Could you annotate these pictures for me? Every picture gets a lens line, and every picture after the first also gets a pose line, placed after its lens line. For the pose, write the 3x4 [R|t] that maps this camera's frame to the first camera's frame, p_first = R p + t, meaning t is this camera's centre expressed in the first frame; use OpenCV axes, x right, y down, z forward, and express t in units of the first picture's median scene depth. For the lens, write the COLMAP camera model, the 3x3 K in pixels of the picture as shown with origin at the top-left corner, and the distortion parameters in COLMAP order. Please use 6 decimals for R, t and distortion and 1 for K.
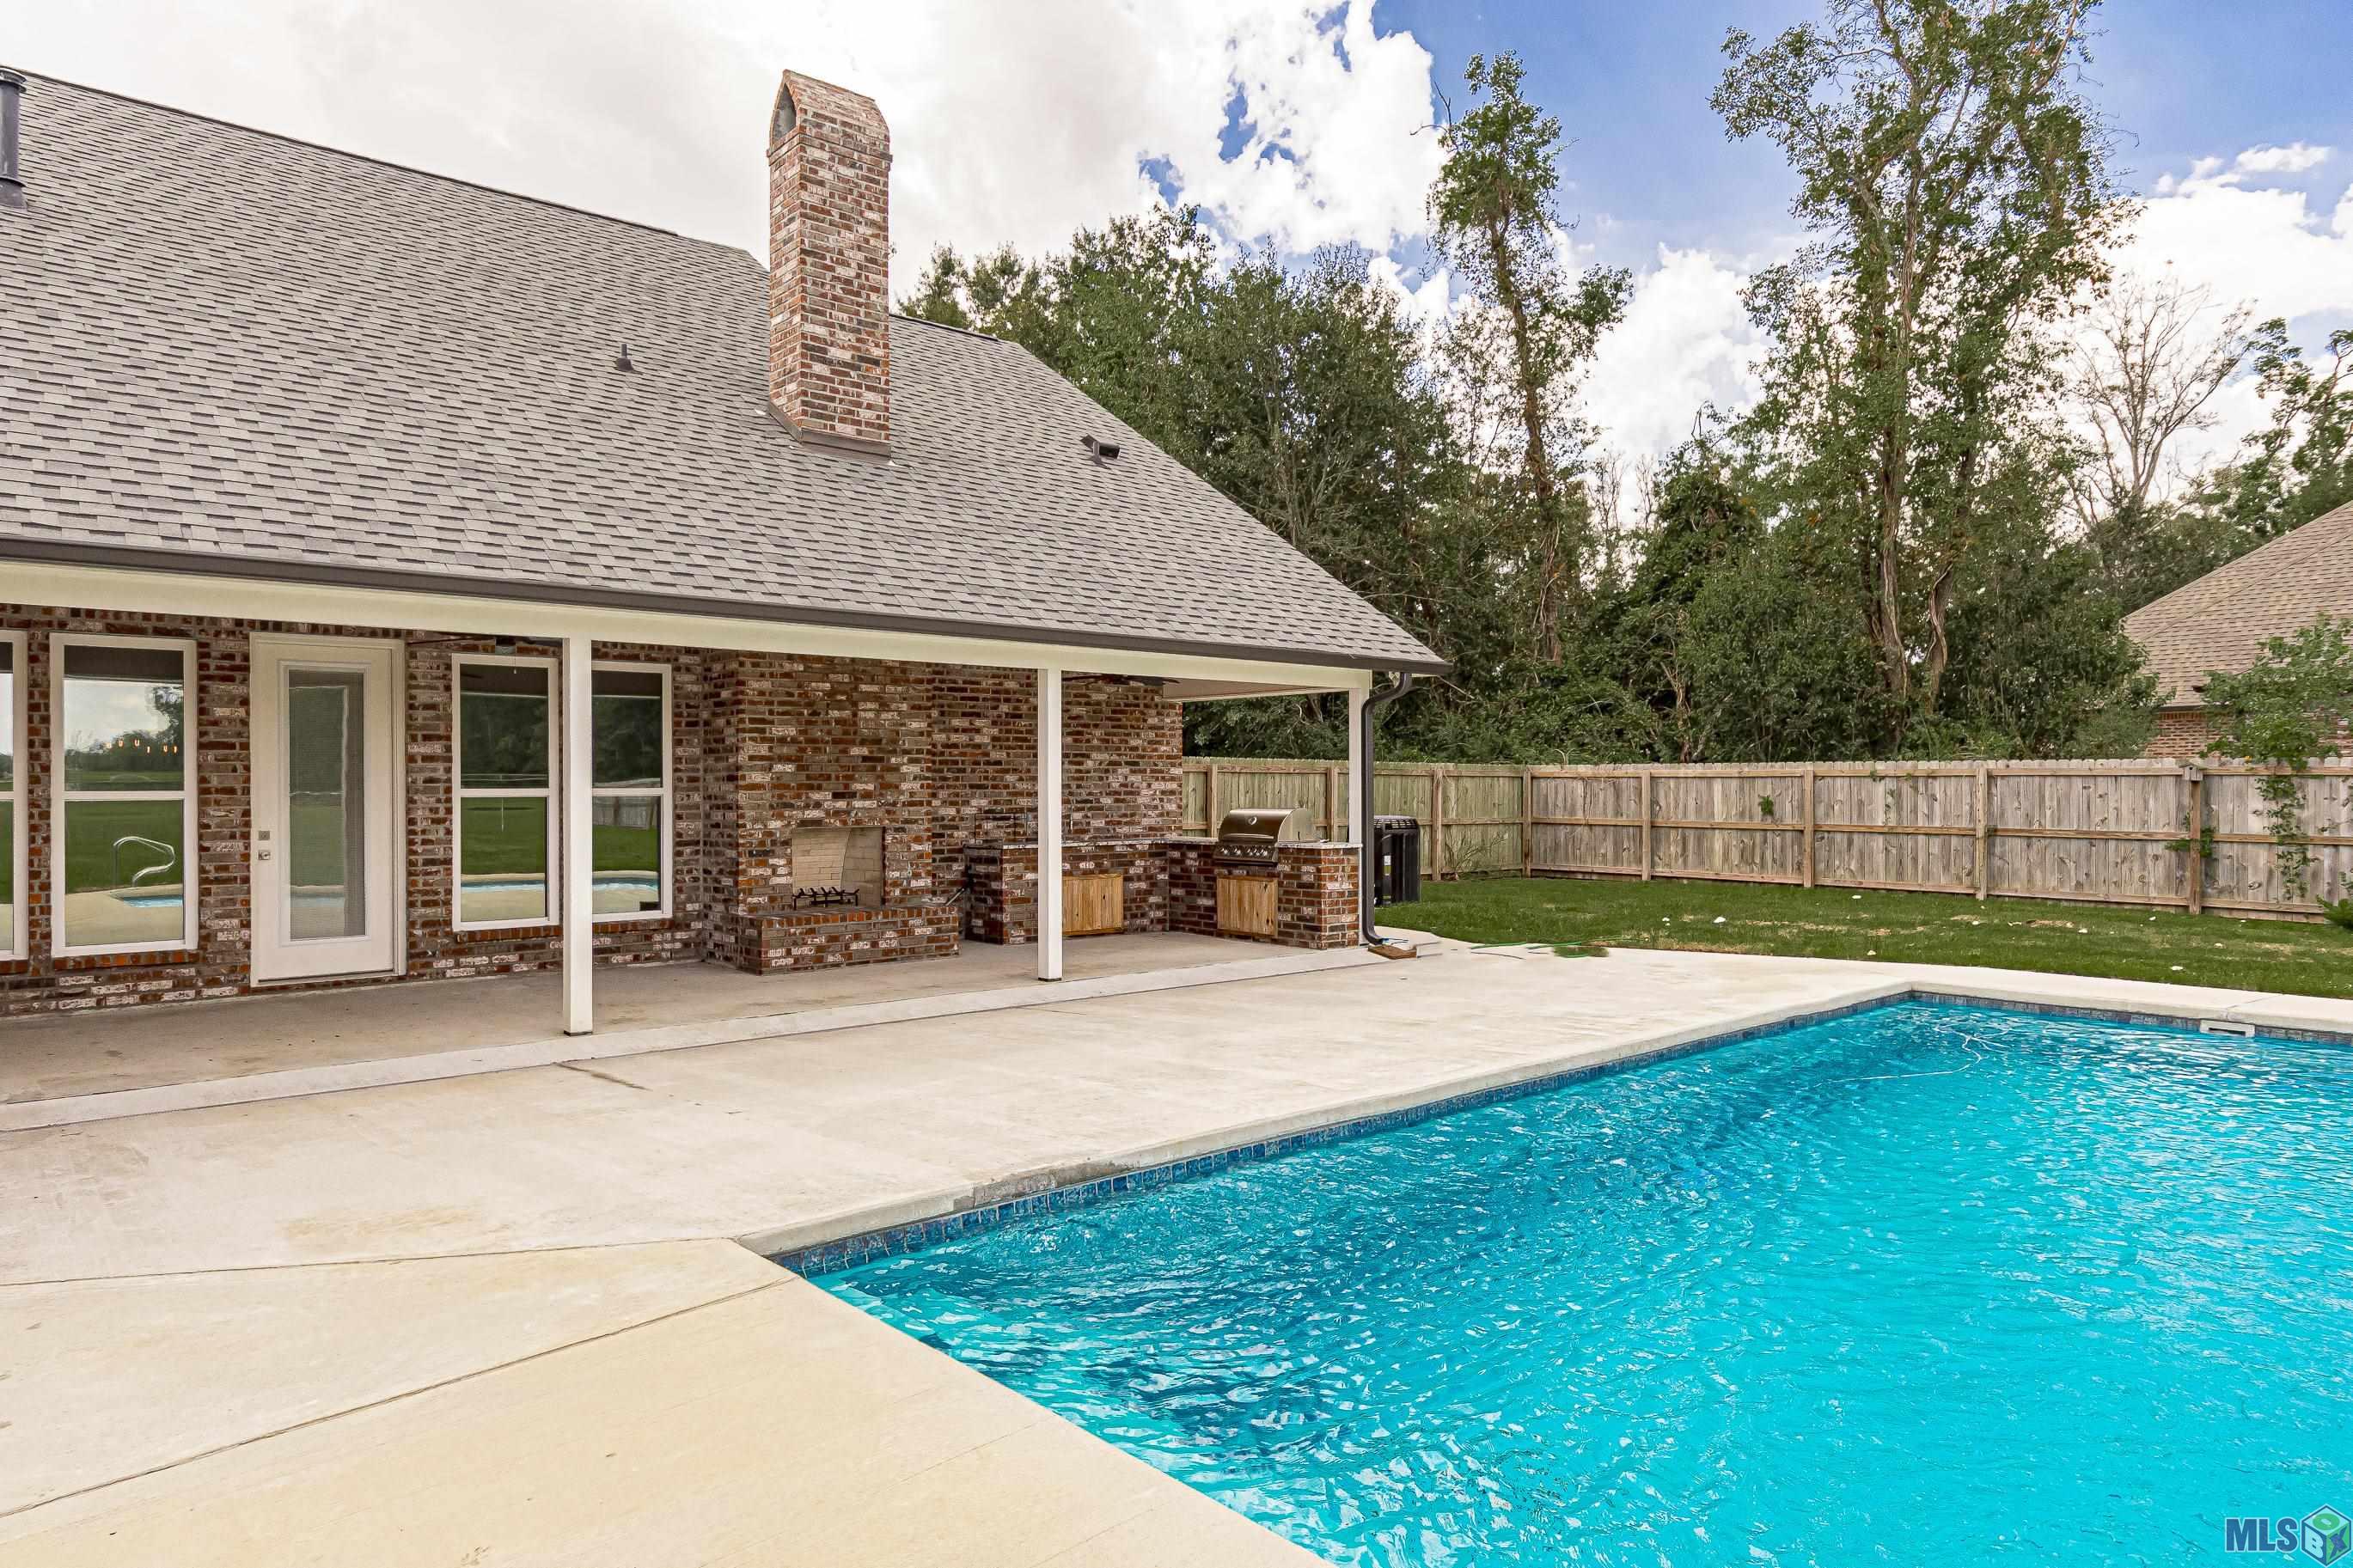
lens RADIAL K [[1392.5, 0, 1176.5], [0, 1392.5, 784.0], [0, 0, 1]] dist [0.002776, -0.000086]
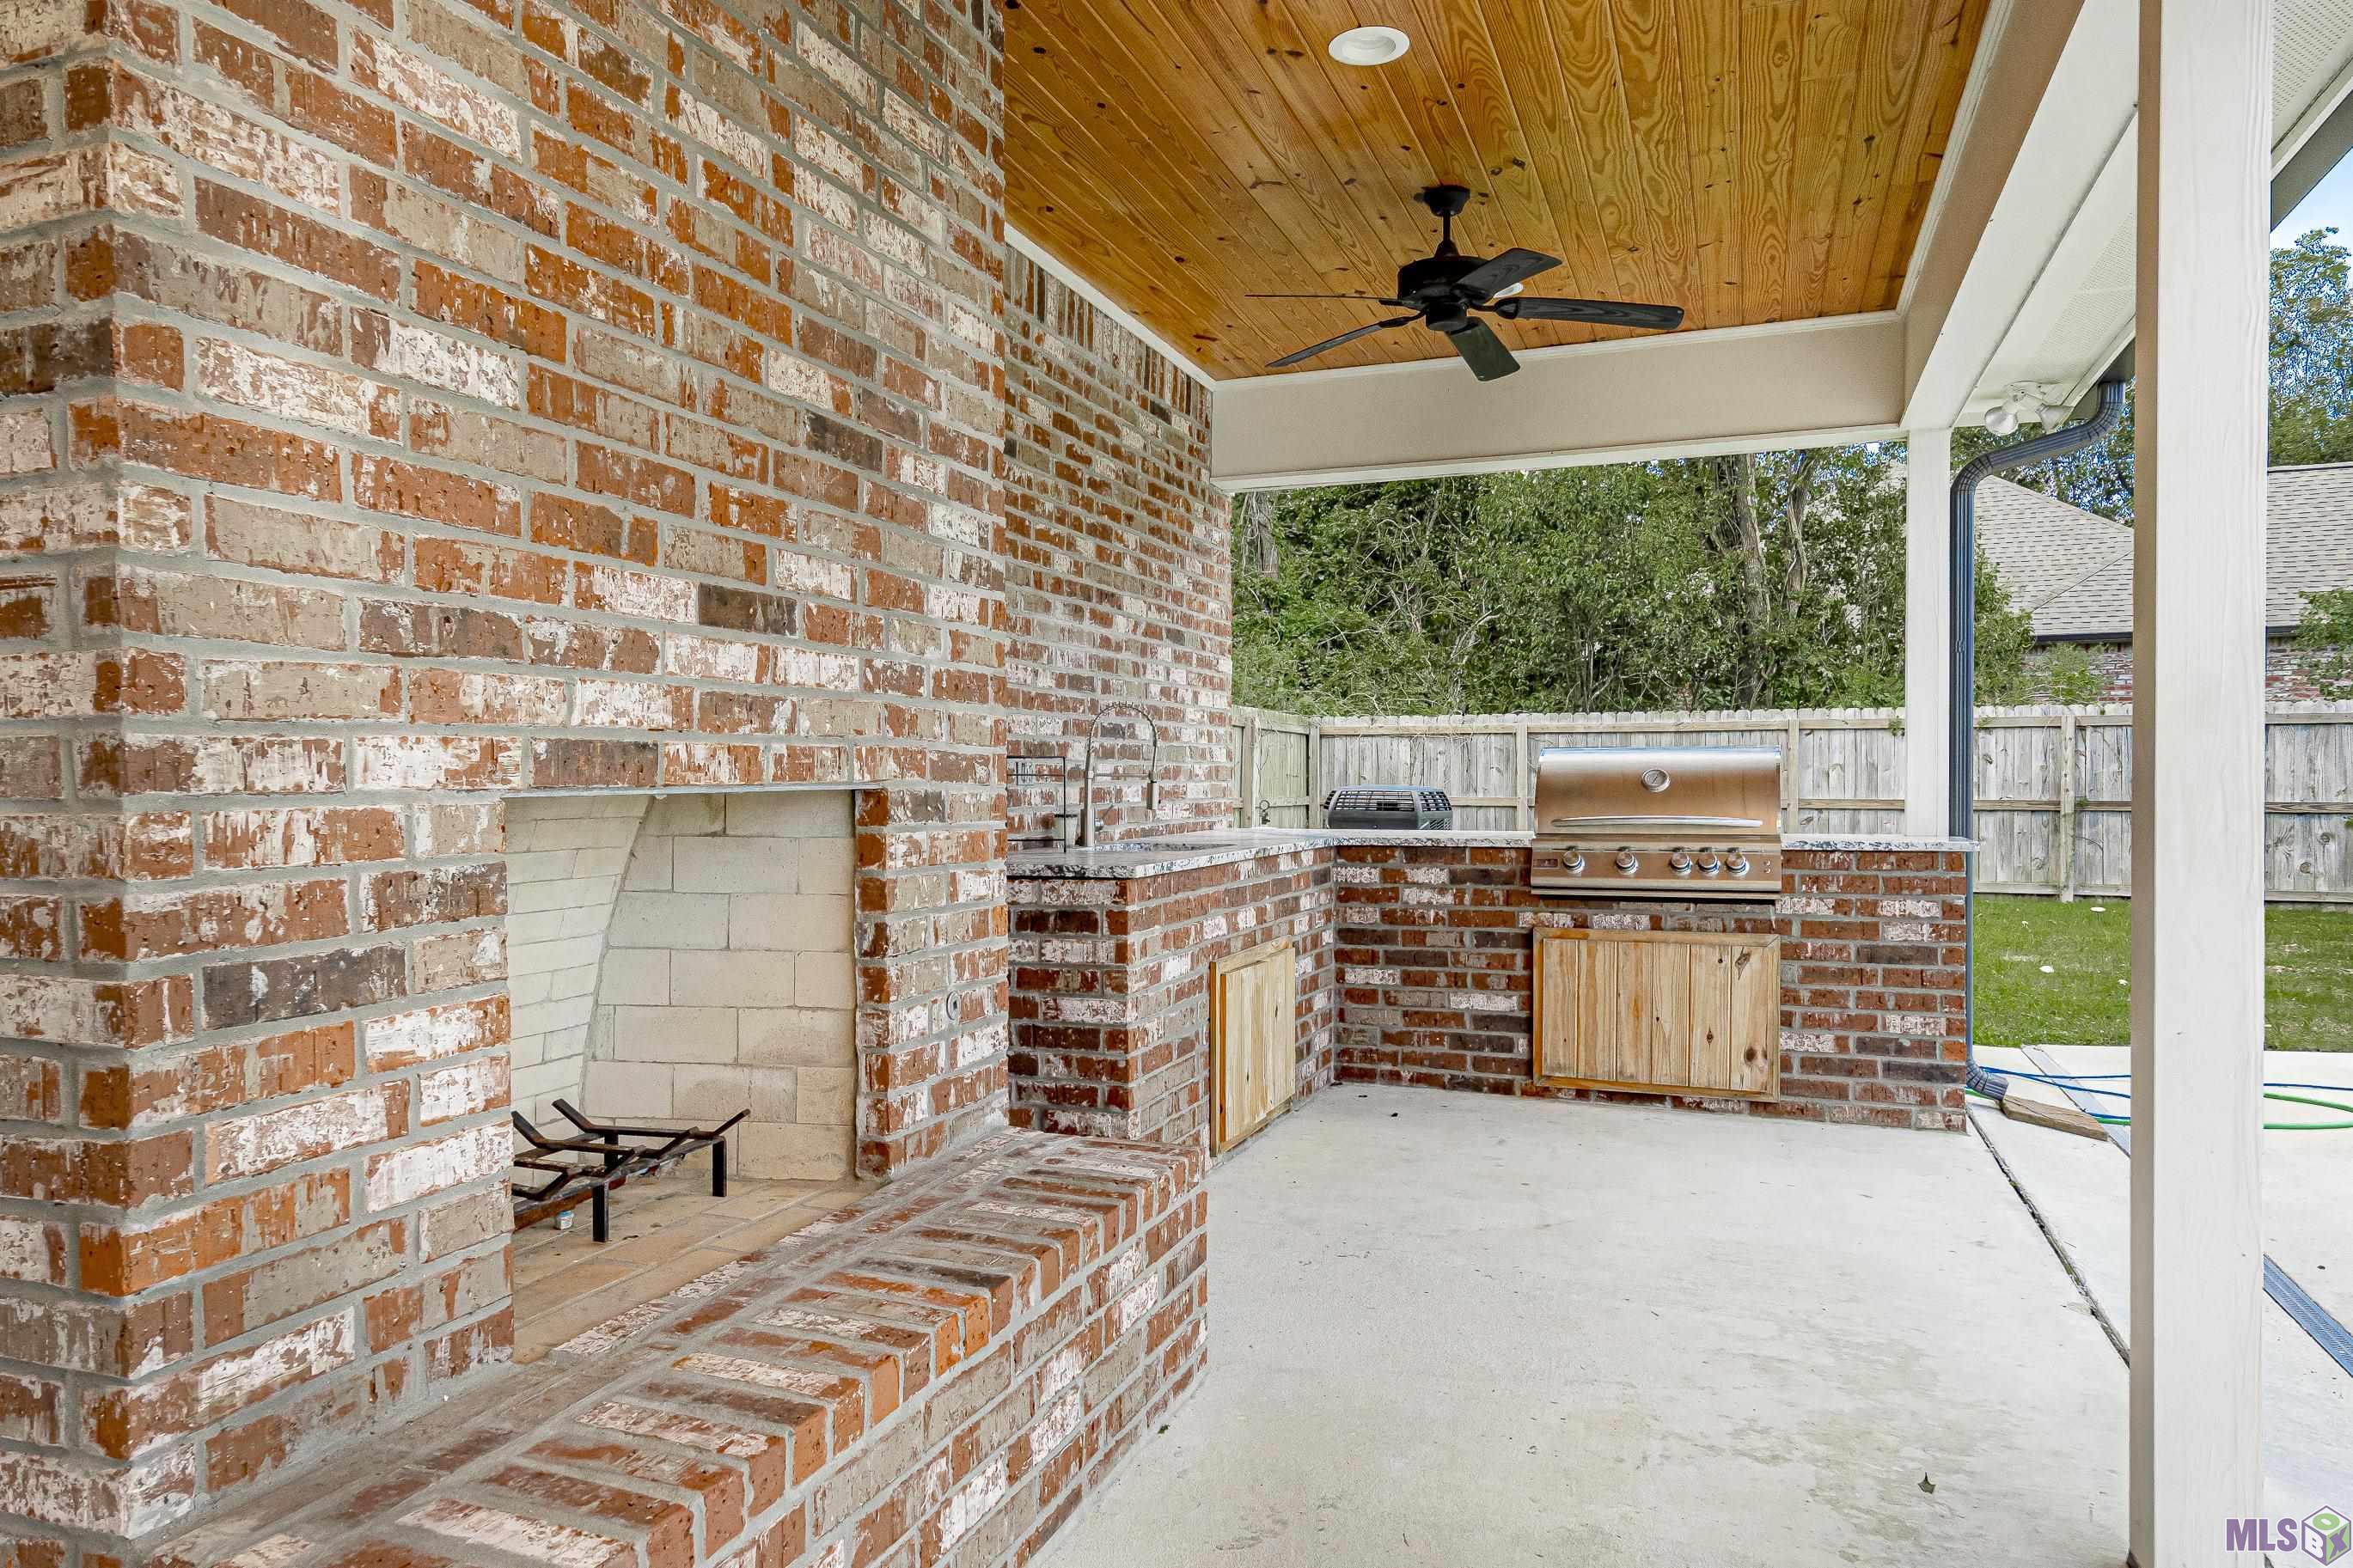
lens RADIAL K [[1537.5, 0, 1176.5], [0, 1537.5, 784.0], [0, 0, 1]] dist [0.033138, -0.004000]
pose [[0.891481, -0.003703, 0.453043, -0.271144], [0.001528, 0.999985, 0.005167, 0.028483], [-0.453056, -0.003914, 0.891474, 0.777075]]
